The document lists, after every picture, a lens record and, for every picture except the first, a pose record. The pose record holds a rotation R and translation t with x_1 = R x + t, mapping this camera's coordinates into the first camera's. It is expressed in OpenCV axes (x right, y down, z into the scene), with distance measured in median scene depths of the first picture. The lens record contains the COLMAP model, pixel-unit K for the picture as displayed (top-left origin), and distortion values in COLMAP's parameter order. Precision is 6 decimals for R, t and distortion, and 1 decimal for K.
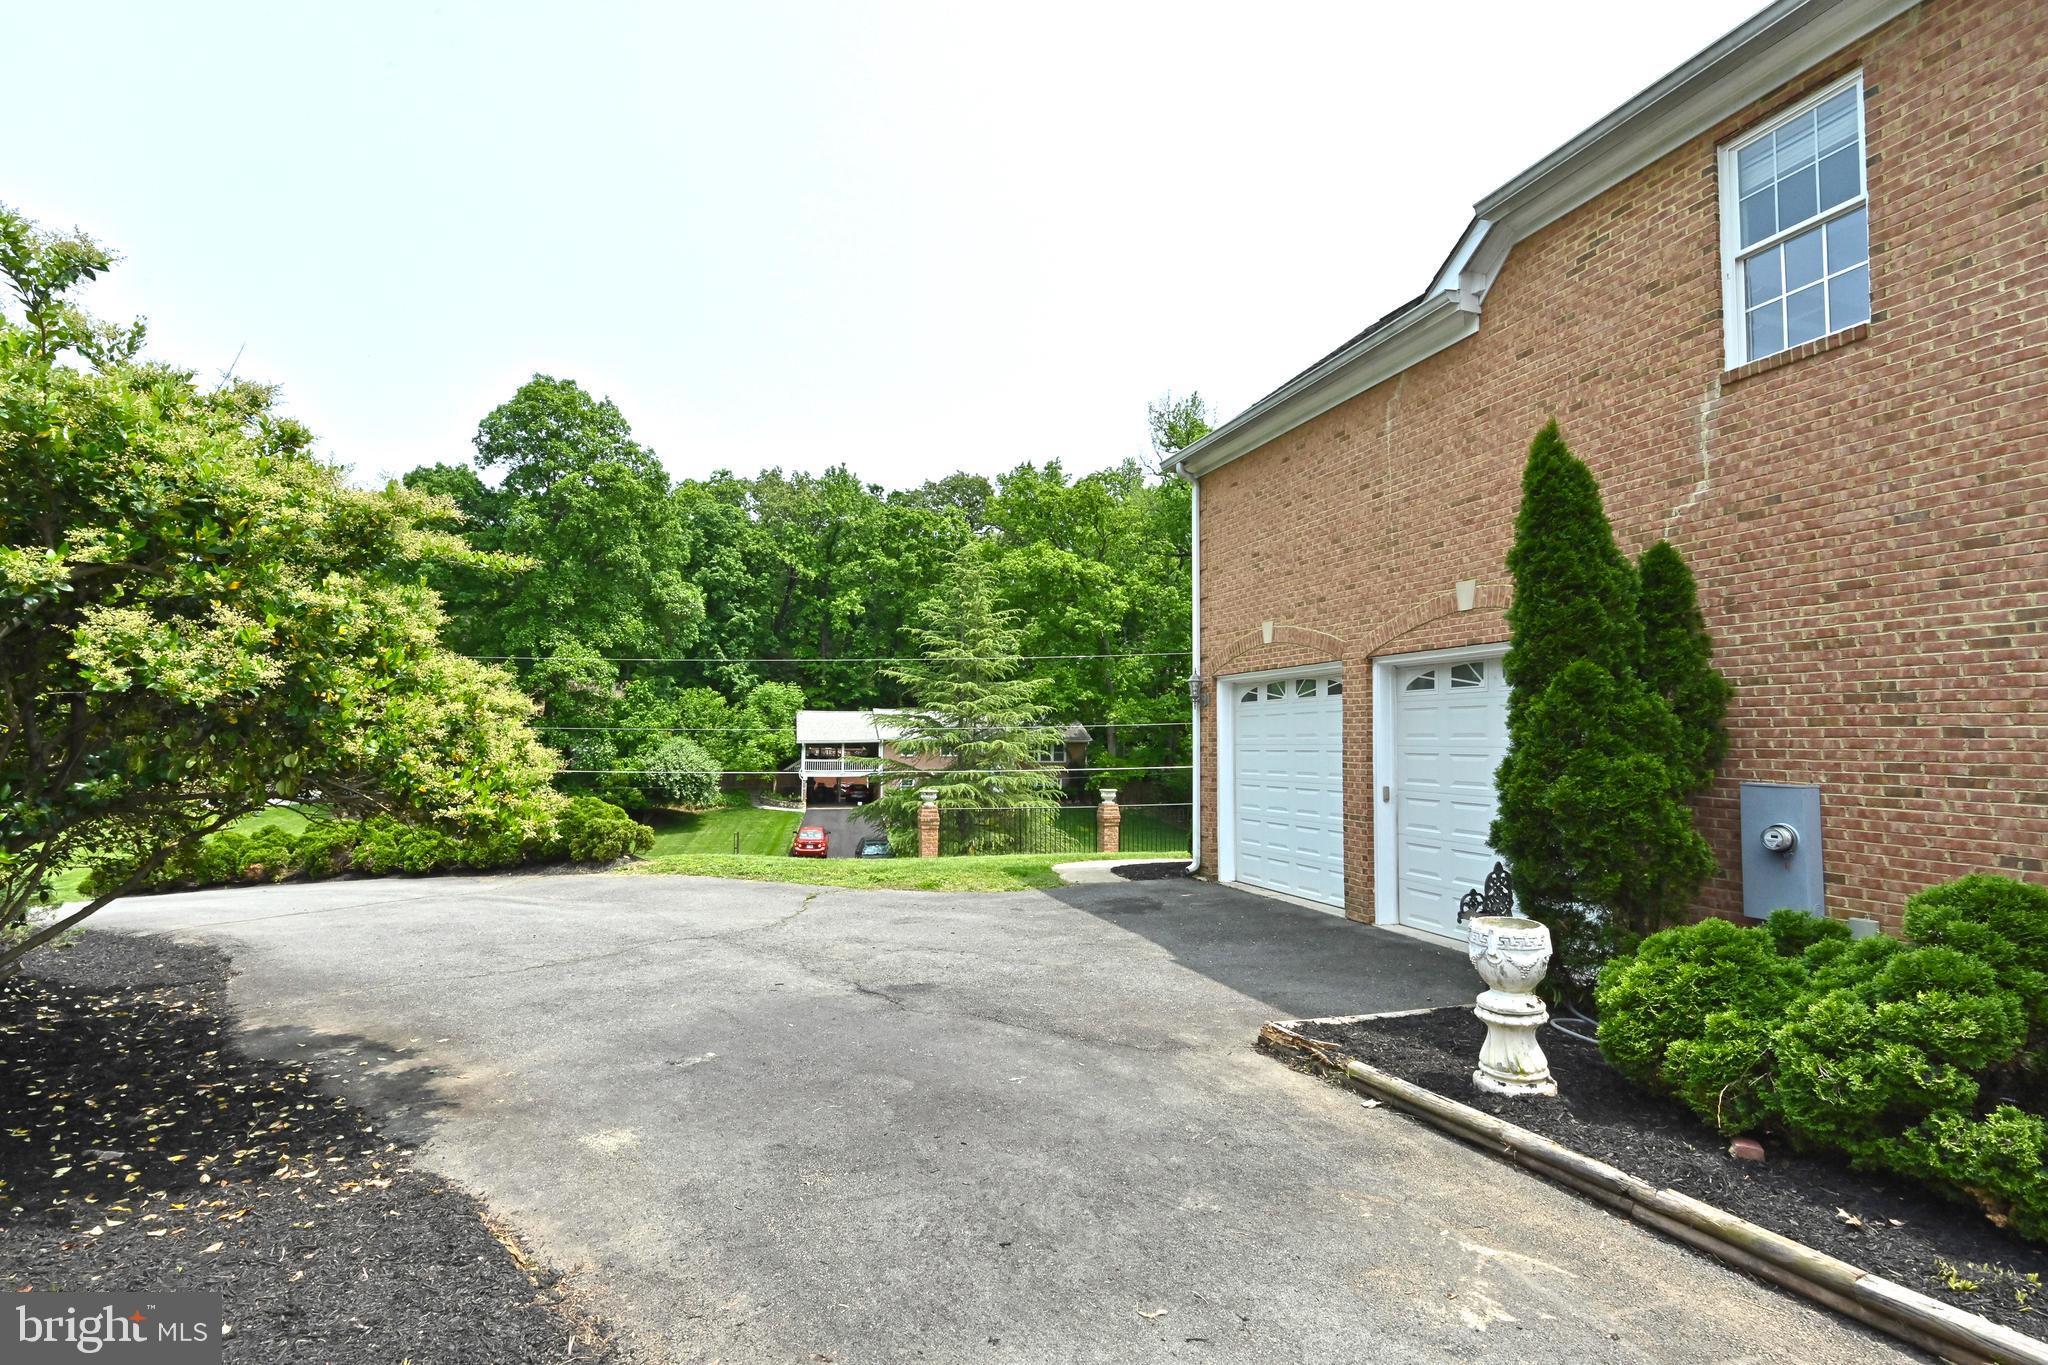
lens RADIAL K [[976.9, 0, 1018.7], [0, 976.9, 680.1], [0, 0, 1]] dist [-0.002480, 0.000245]
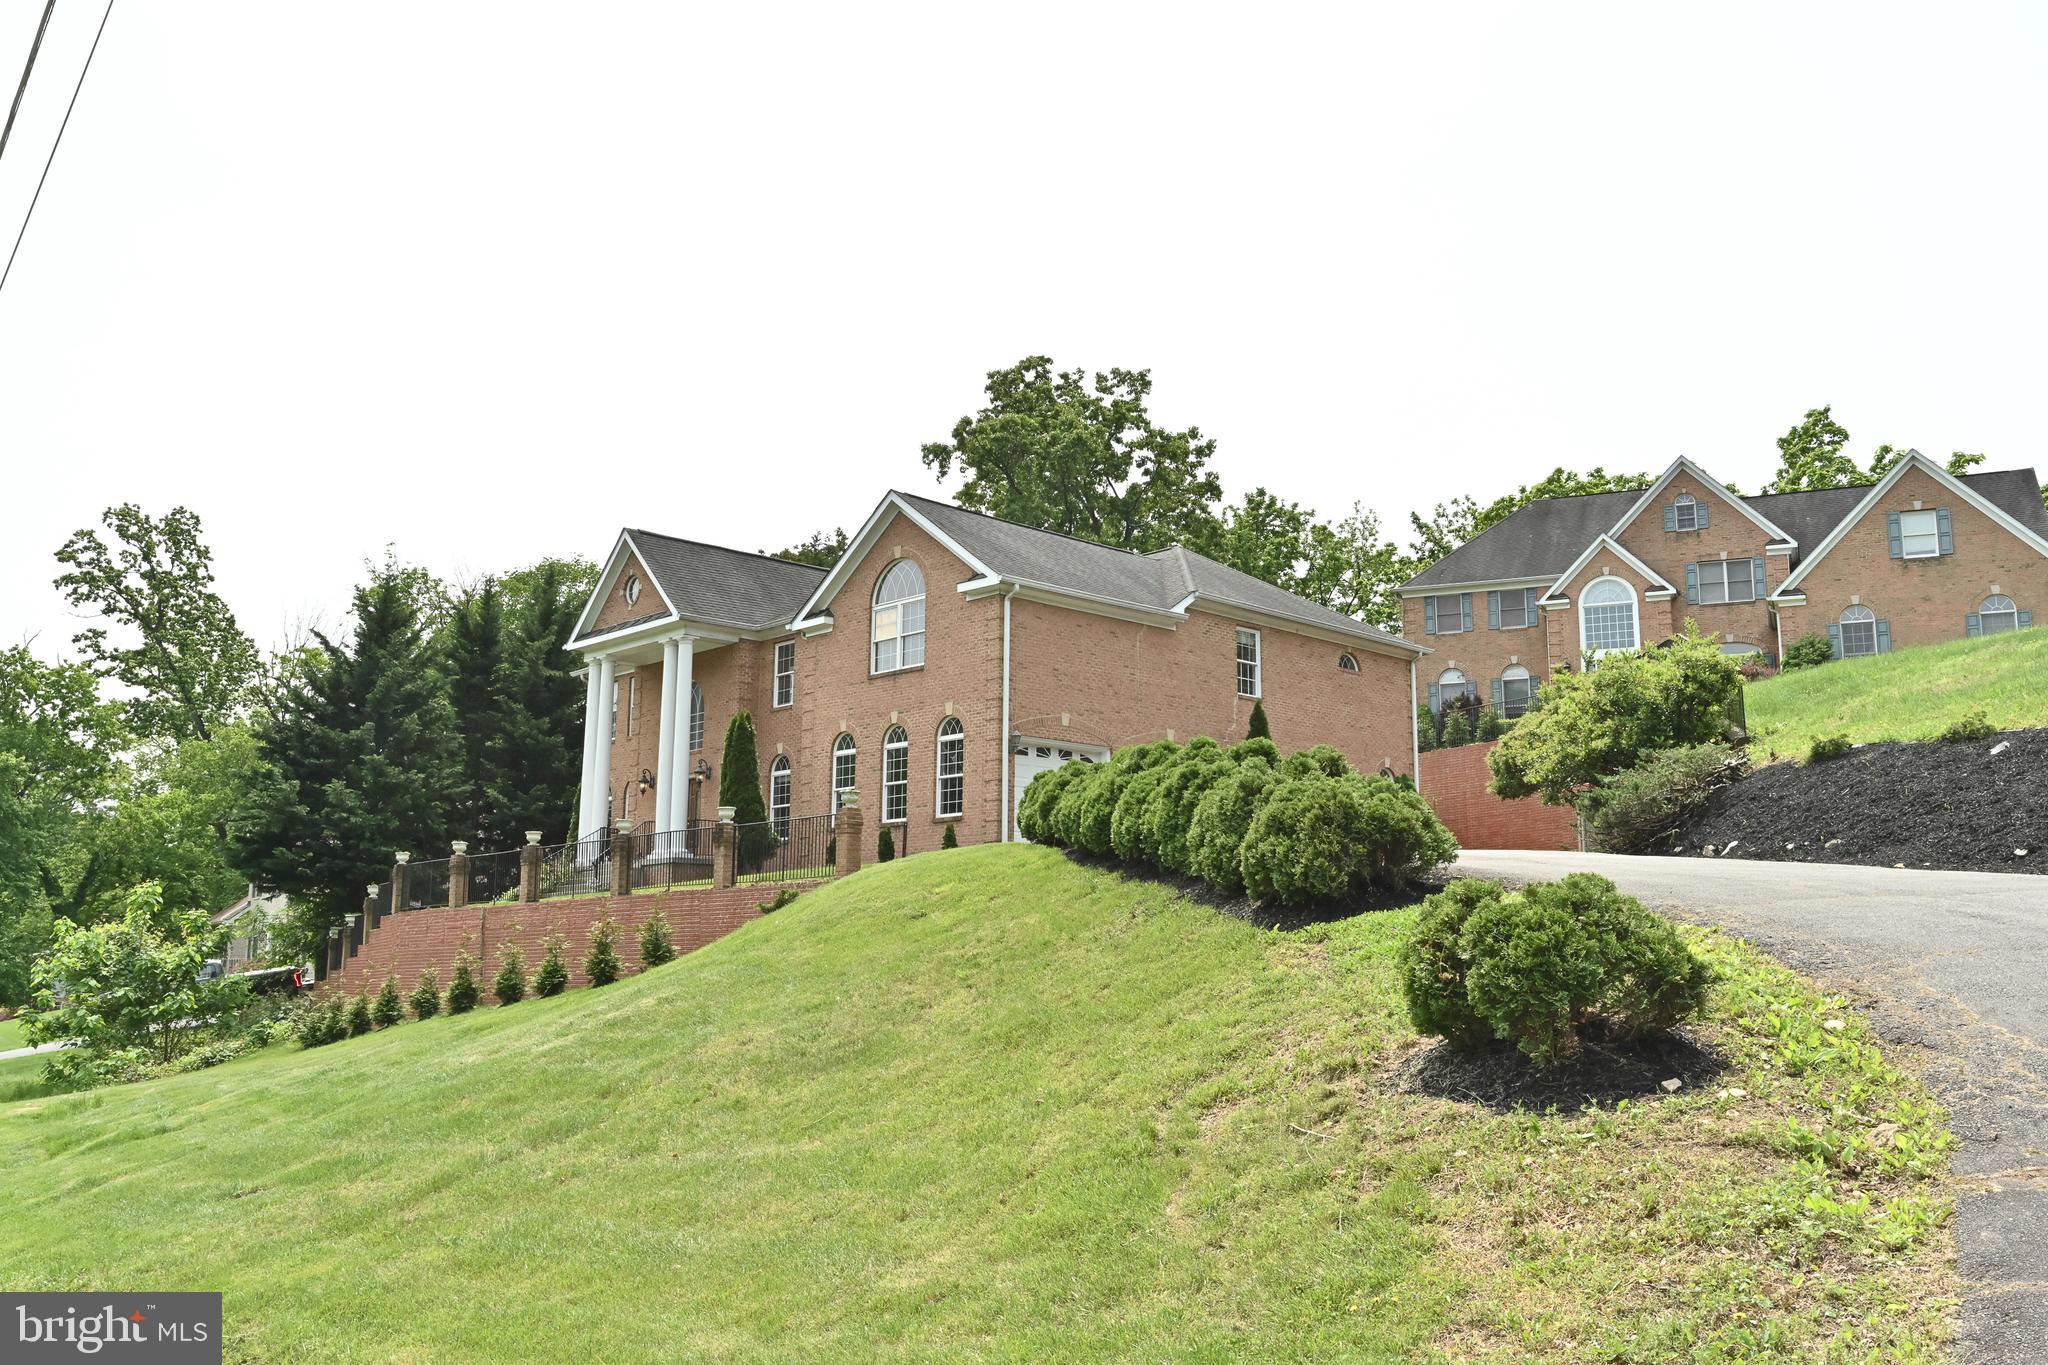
lens RADIAL K [[1752.1, 0, 1022.9], [0, 1752.1, 676.5], [0, 0, 1]] dist [-0.001947, -0.015581]
pose [[-0.433057, 0.147818, 0.889163, -2.828965], [-0.062667, 0.979137, -0.193297, 0.548765], [-0.899185, -0.139430, -0.414759, 2.728849]]
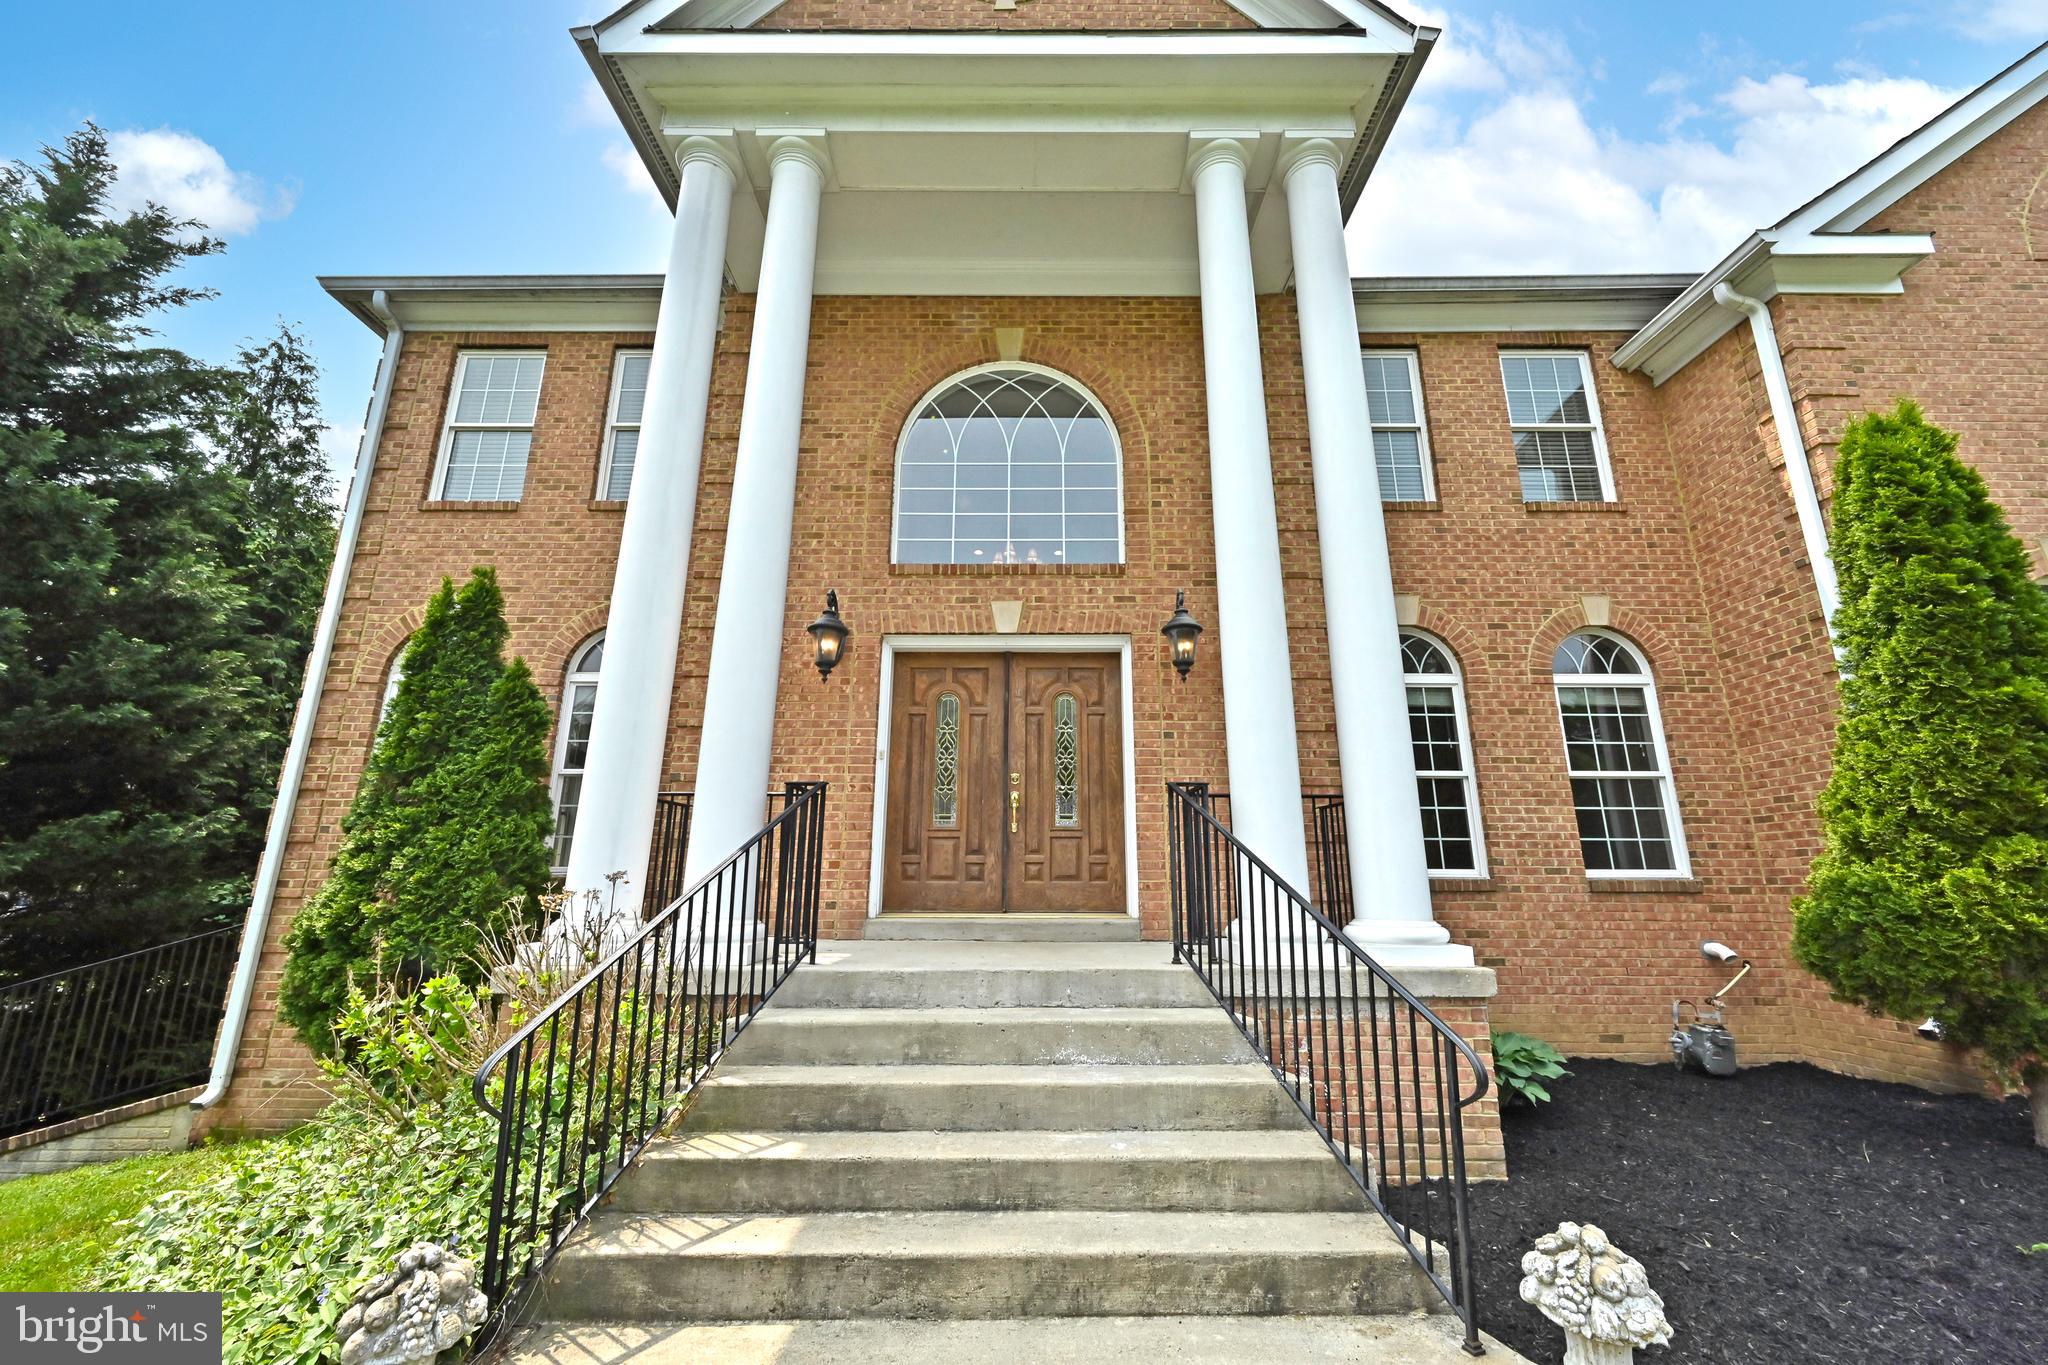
lens RADIAL K [[802.5, 0, 1022.4], [0, 802.5, 682.8], [0, 0, 1]] dist [0.000185, -0.000159]
pose [[-0.950417, 0.062397, 0.304653, 1.227640], [-0.033413, 0.953503, -0.299526, 0.220613], [-0.309177, -0.294854, -0.904141, 2.193367]]
